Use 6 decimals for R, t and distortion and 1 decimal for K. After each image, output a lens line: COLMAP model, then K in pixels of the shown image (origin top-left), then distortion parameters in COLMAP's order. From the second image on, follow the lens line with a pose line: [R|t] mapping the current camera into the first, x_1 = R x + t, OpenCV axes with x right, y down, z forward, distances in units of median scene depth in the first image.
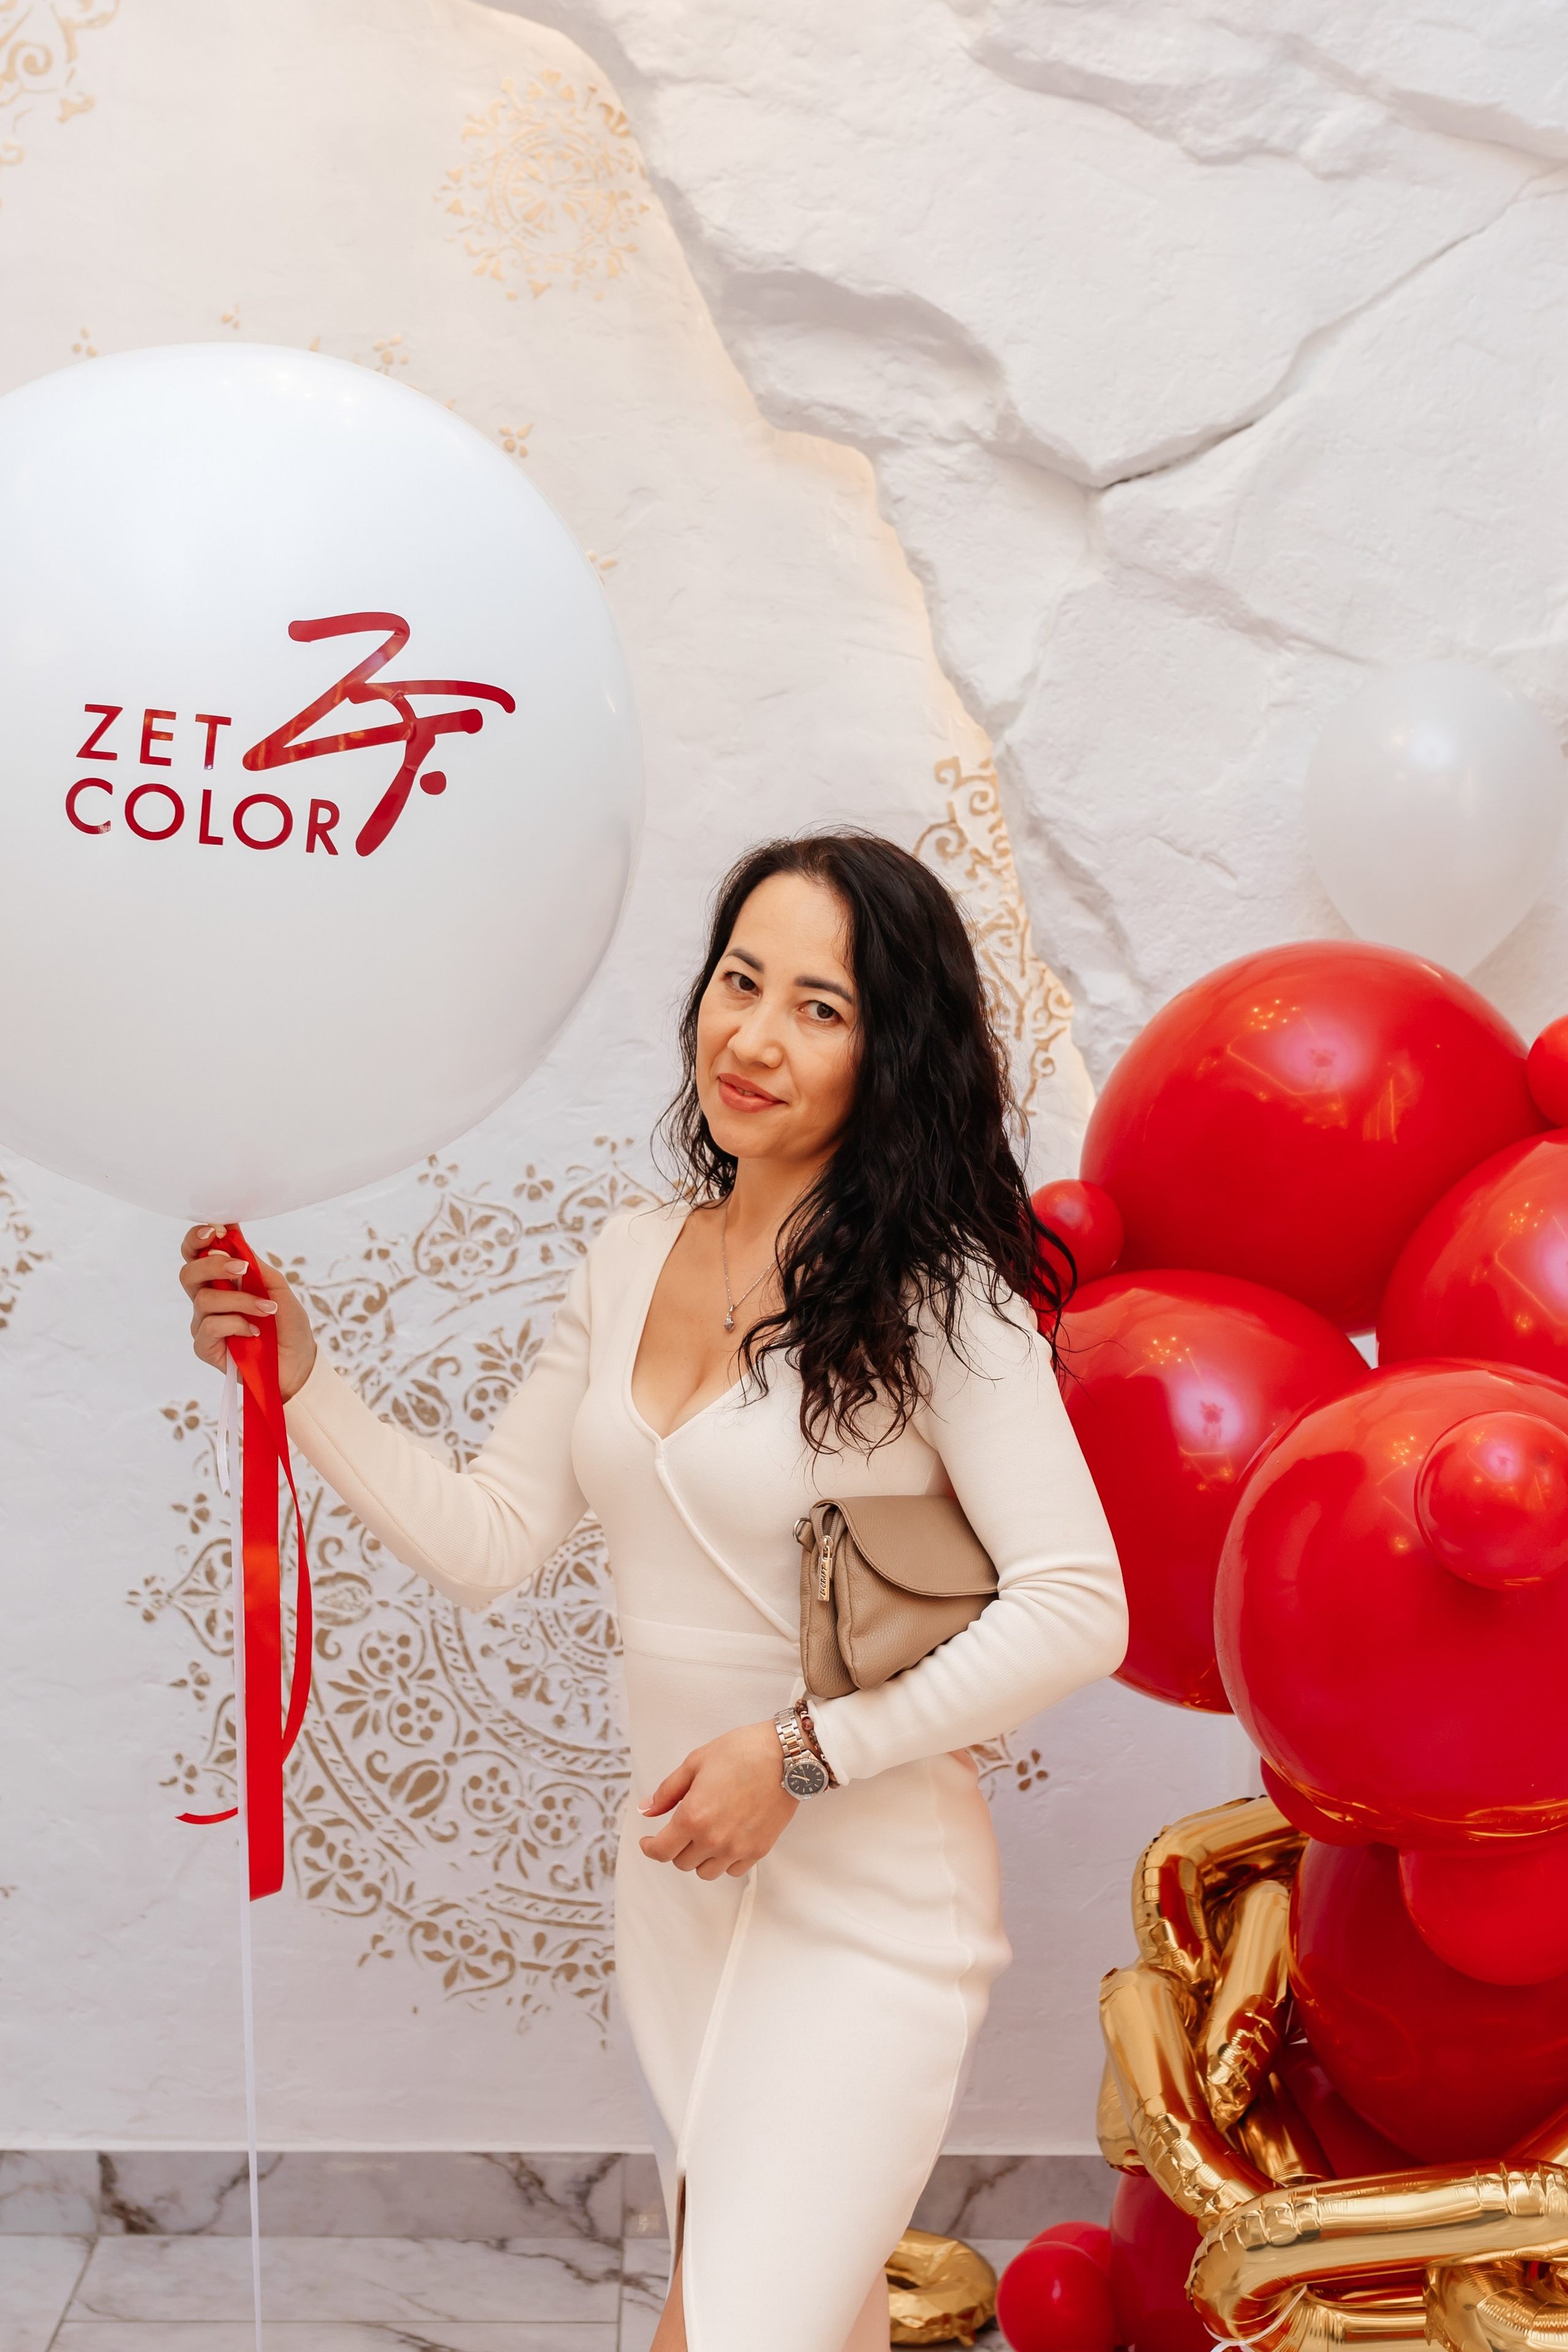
lens RADIAL K [[2972.7, 0, 791.8], [0, 2972.7, 1035.9], [0, 0, 1]] dist [-0.001486, 0.005555]
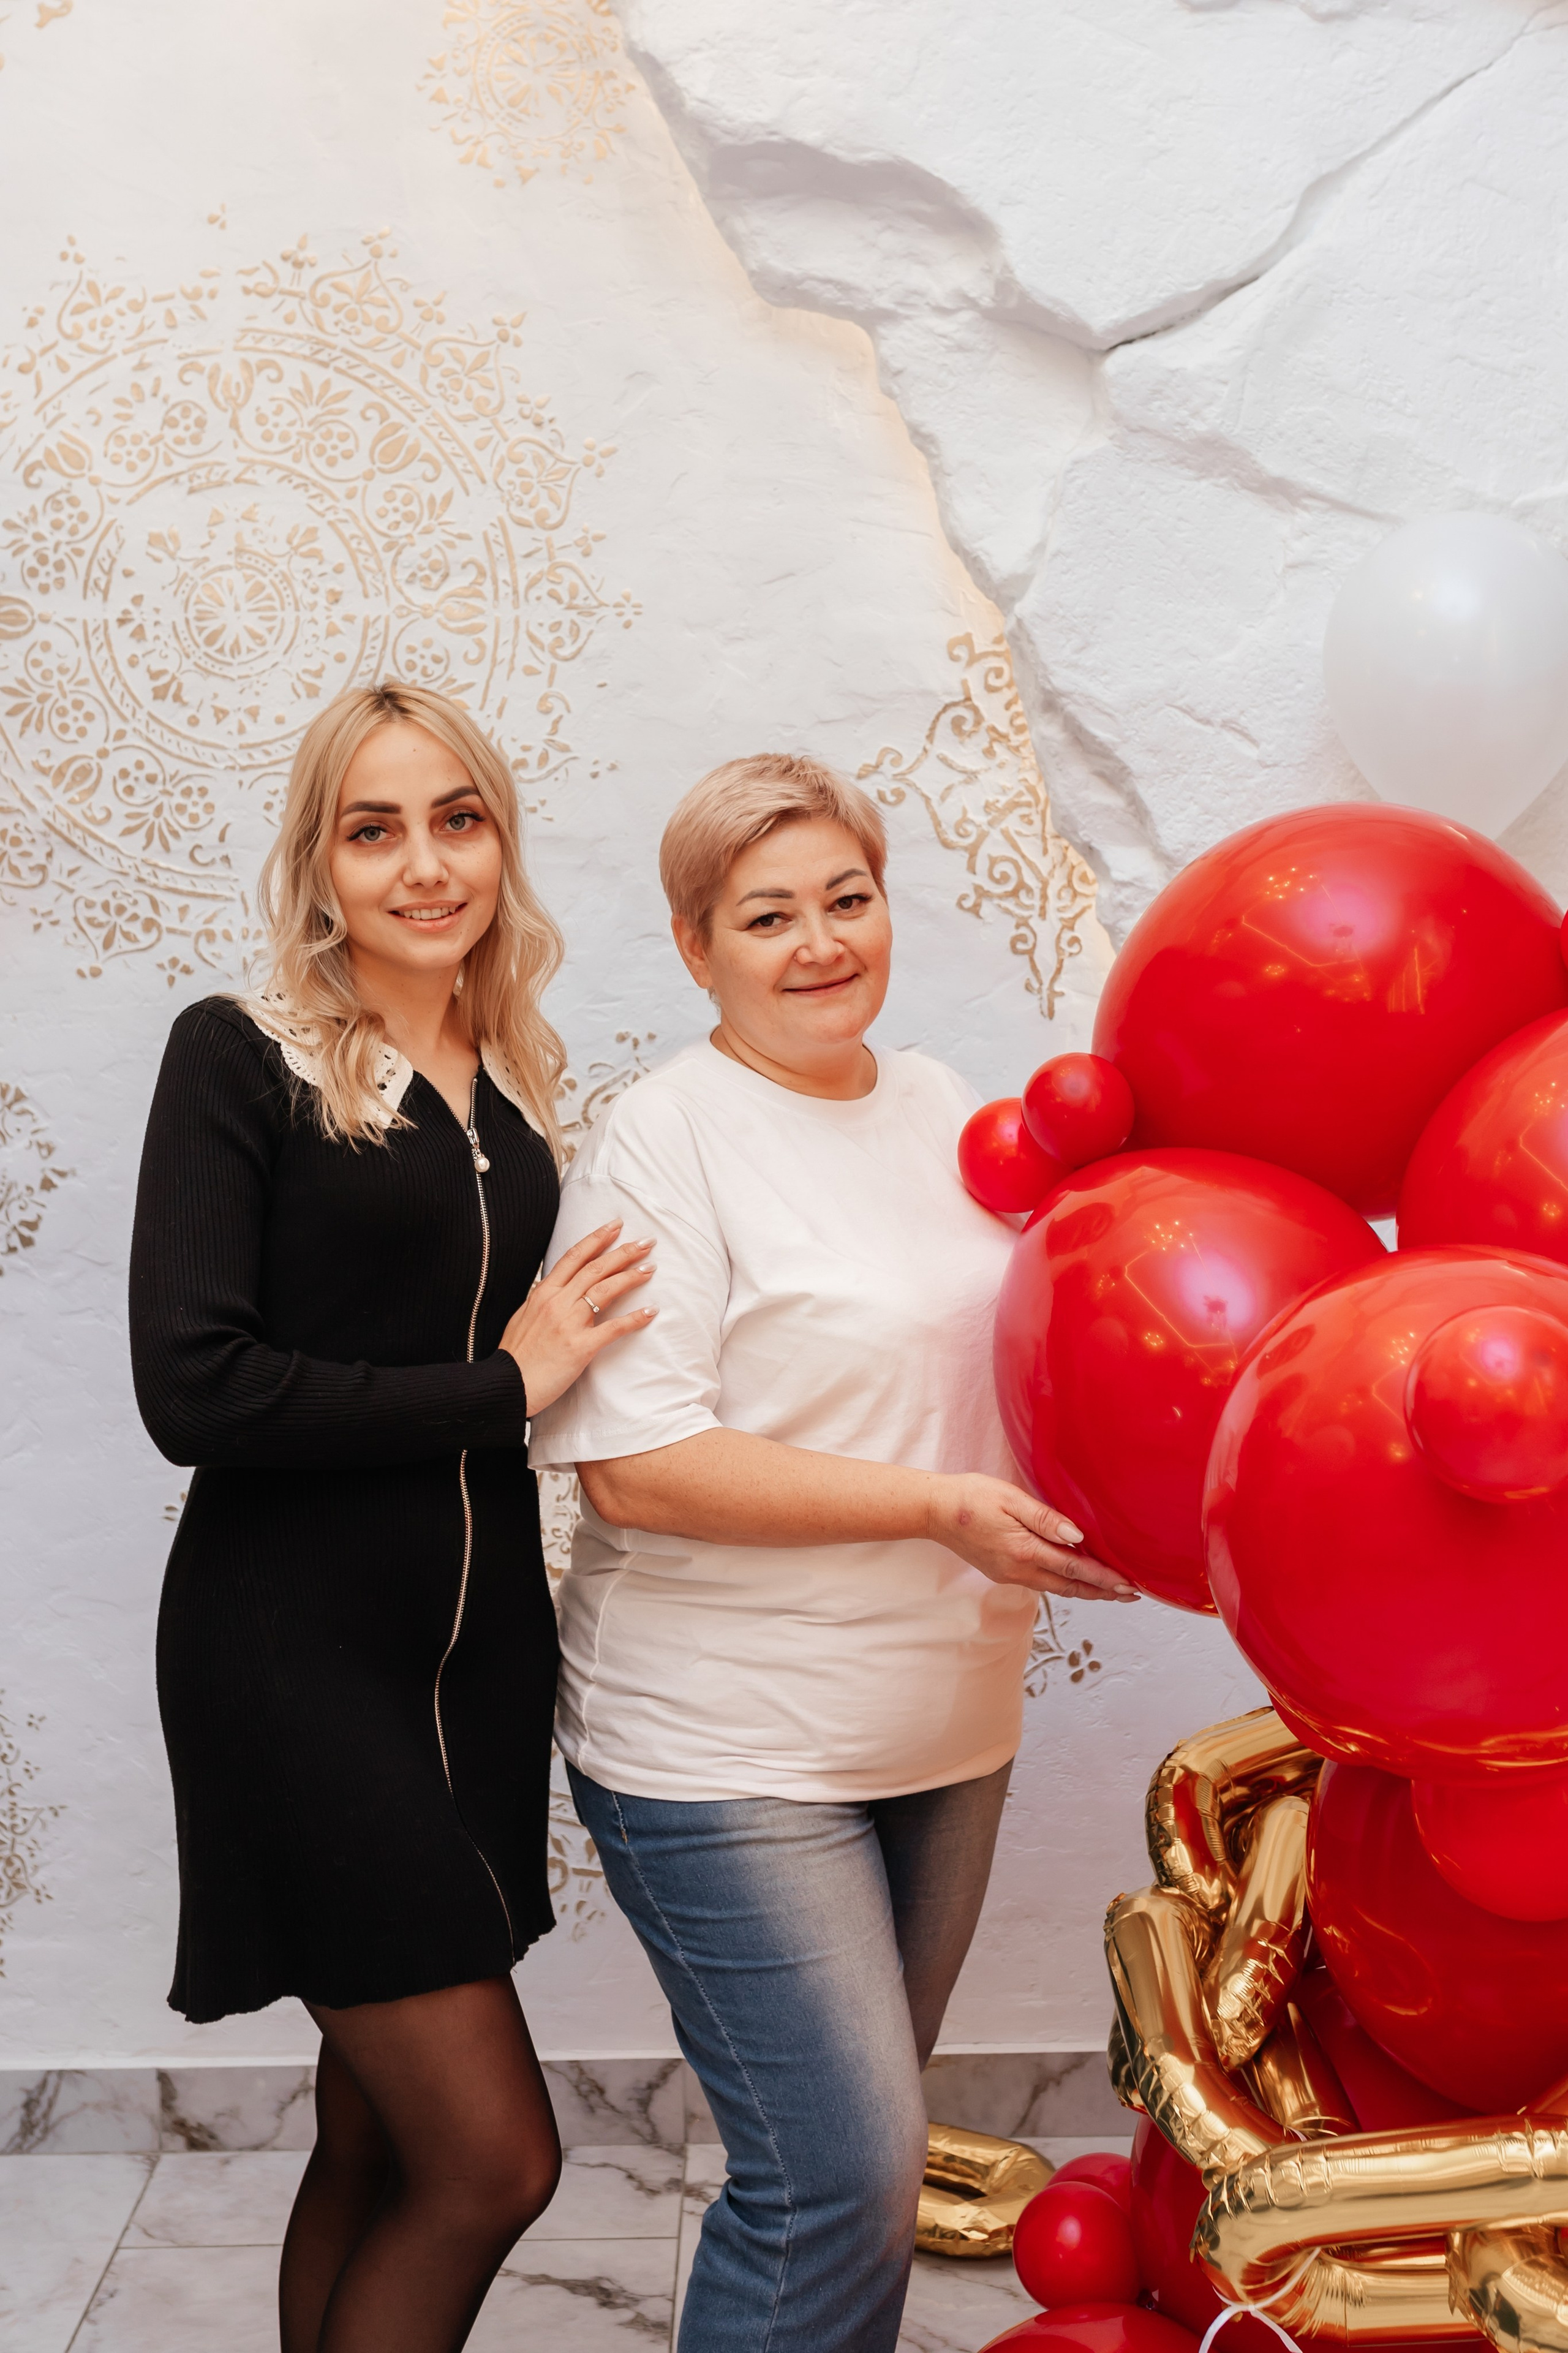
lens RADIAL K [[2786.8, 0, 791.5], [0, 2786.8, 942.1], [0, 0, 1]] dist [0.000293, 0.002675]
pose [[0.998673, -0.036155, -0.036662, 0.026877], [0.036441, 0.999310, 0.007168, -0.000832], [0.036378, -0.008494, 0.999302, 0.078165]]
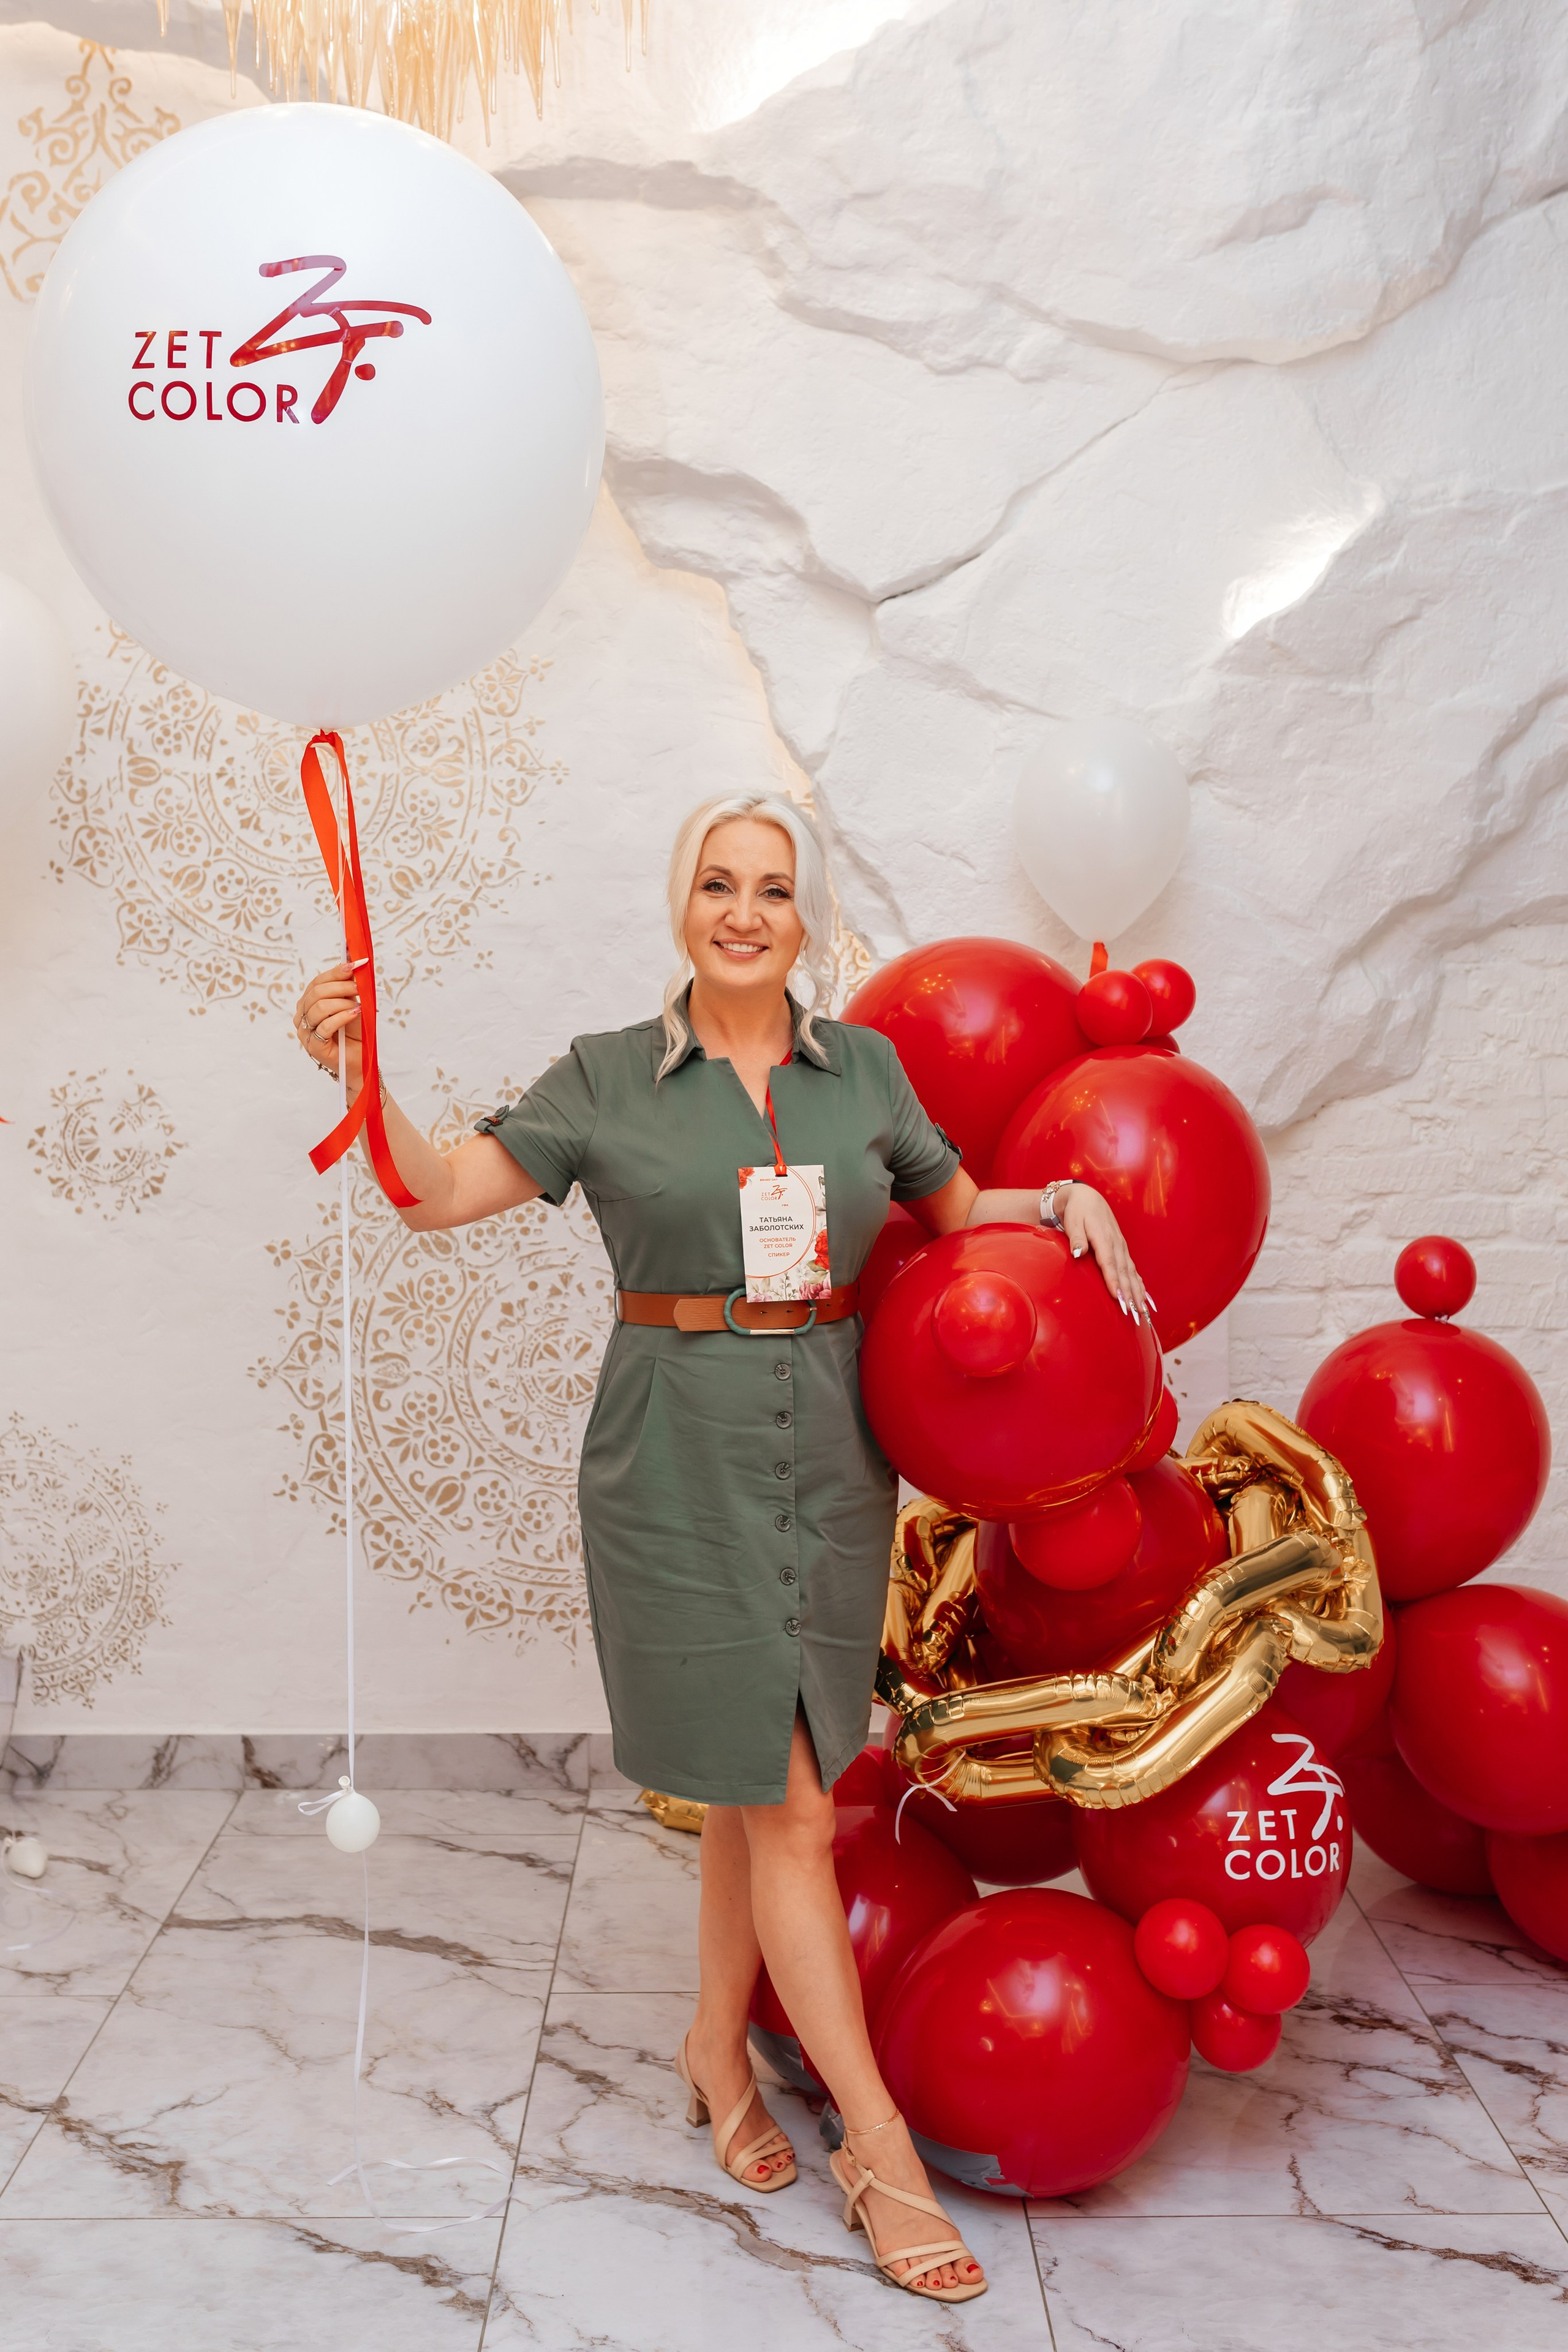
lens RADIAL K [[2390.9, 0, 744.3], [0, 2390.9, 1176.6], [0, 0, 1]] dist [0.002050, -0.004475]
pose [[0.998878, -0.019795, -0.043017, 0.080314], [0.022685, 0.997443, 0.067776, 0.014977], [0.041565, -0.068676, 0.996773, -0.183478]]
